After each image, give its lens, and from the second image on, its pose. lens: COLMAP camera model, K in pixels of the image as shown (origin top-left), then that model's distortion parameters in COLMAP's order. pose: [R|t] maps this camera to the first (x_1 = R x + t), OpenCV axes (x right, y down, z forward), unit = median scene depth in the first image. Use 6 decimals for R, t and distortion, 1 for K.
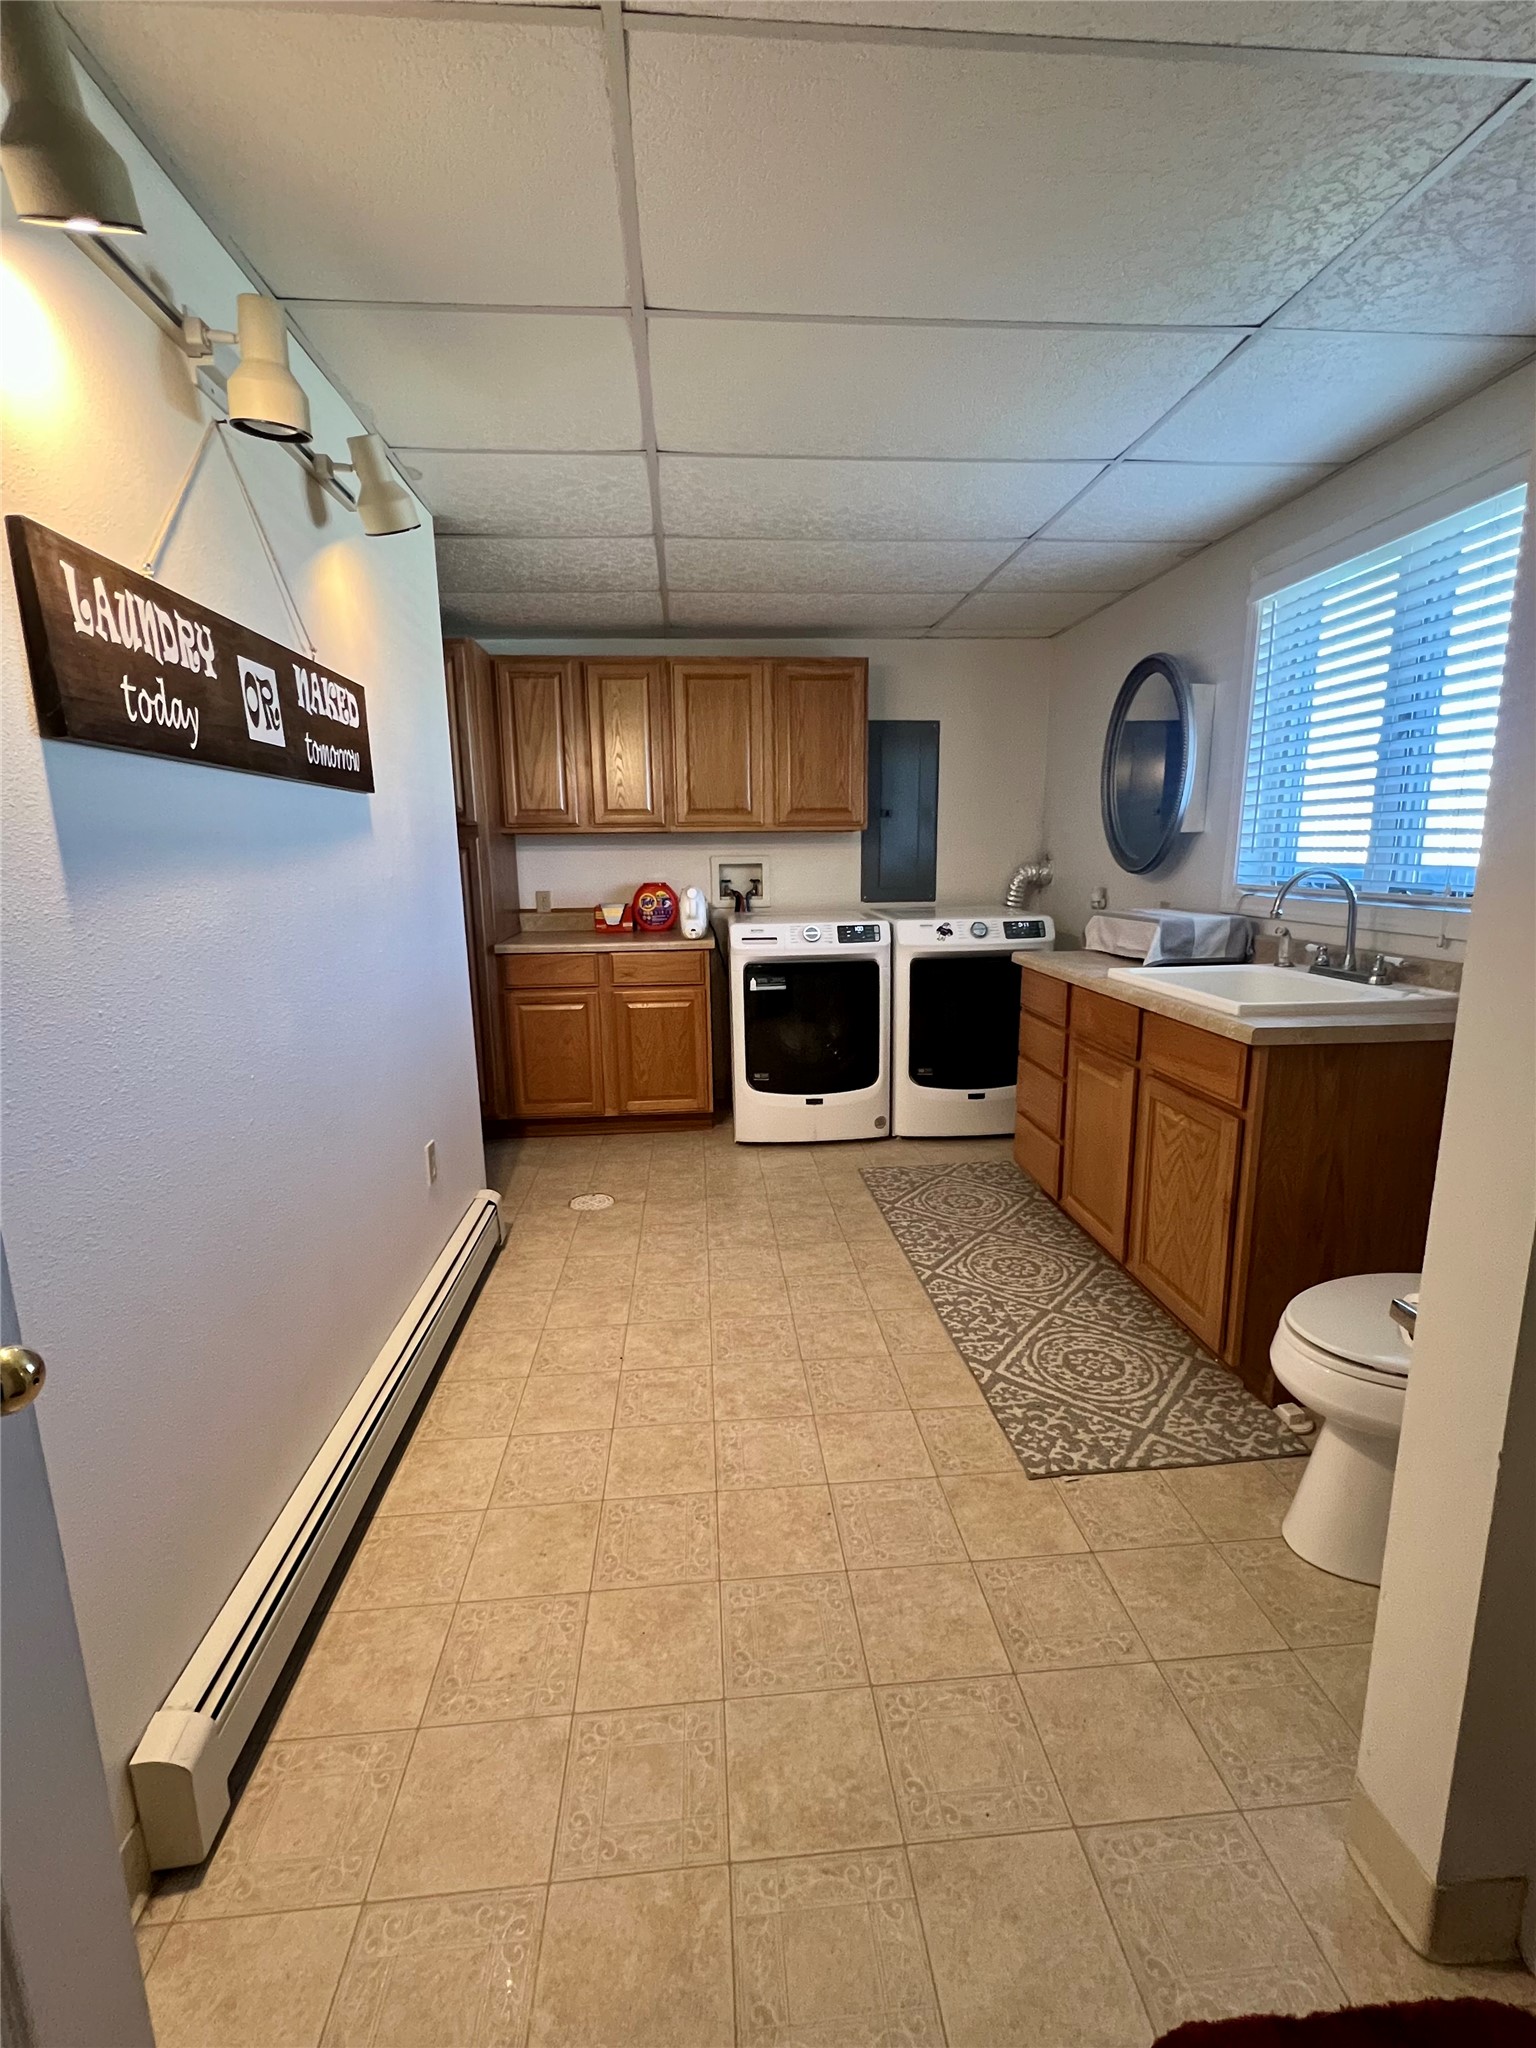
lens RADIAL K [[902.1, 0, 768.0], [0, 902.1, 1024.0], [0, 0, 1]] dist [0.000334, 0.000056]
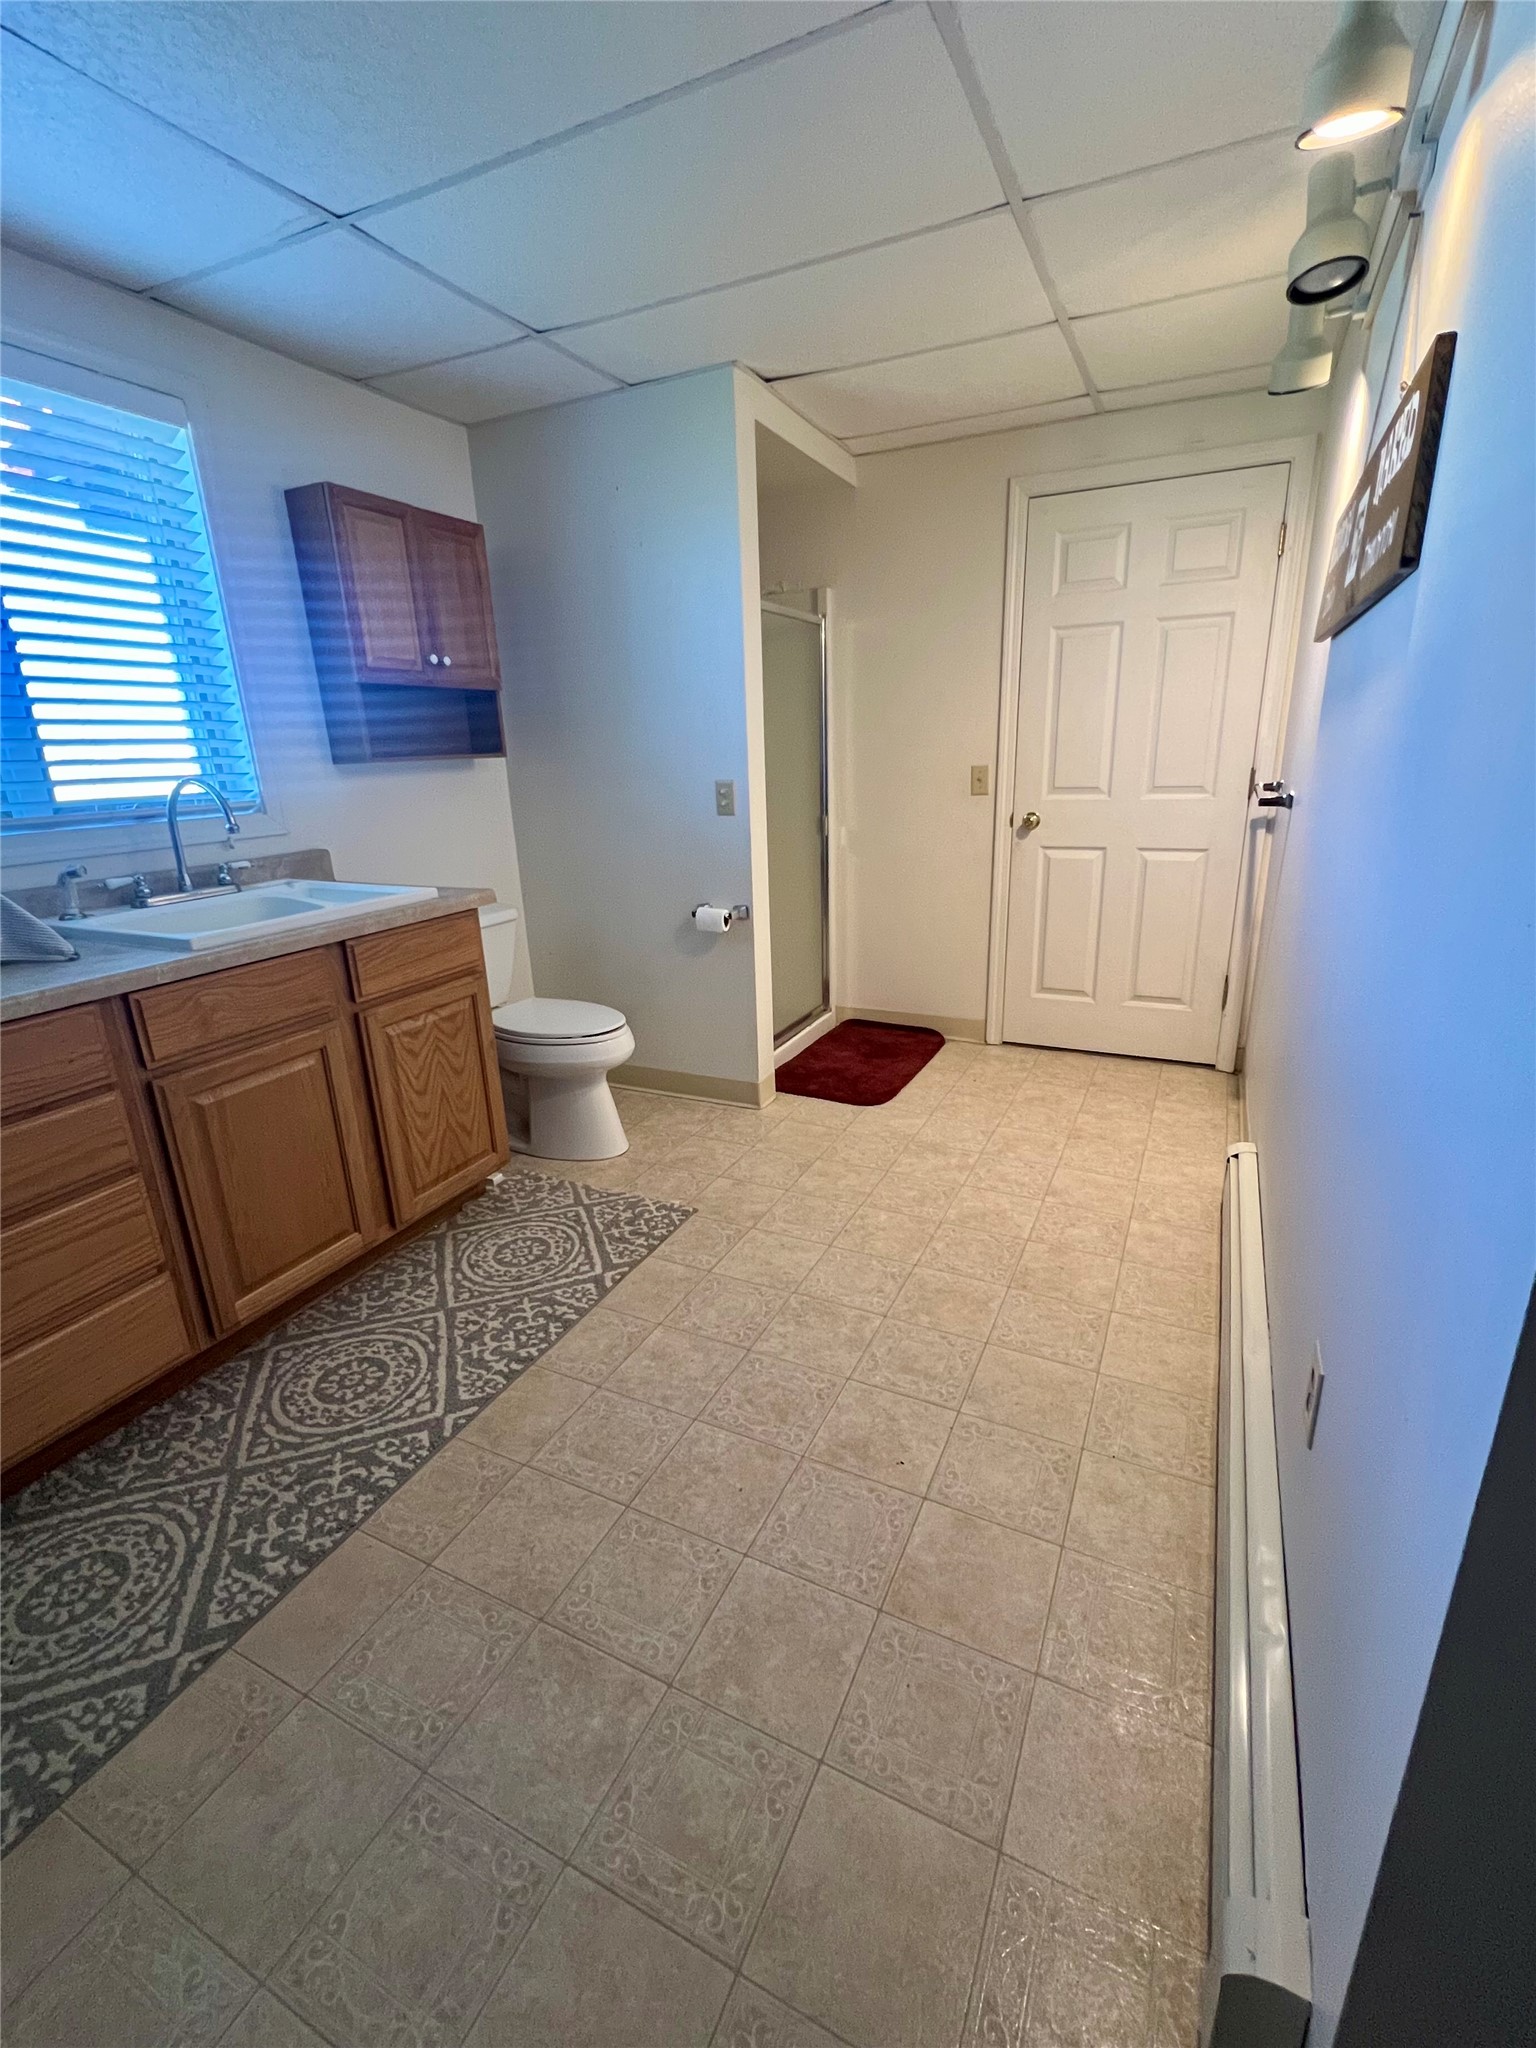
lens RADIAL K [[902.1, 0, 768.0], [0, 902.1, 1024.0], [0, 0, 1]] dist [0.000334, 0.000056]
pose [[-0.858117, -0.112058, 0.501077, -0.355103], [0.142243, 0.885817, 0.441696, -0.260383], [-0.493358, 0.450302, -0.744195, 1.435050]]
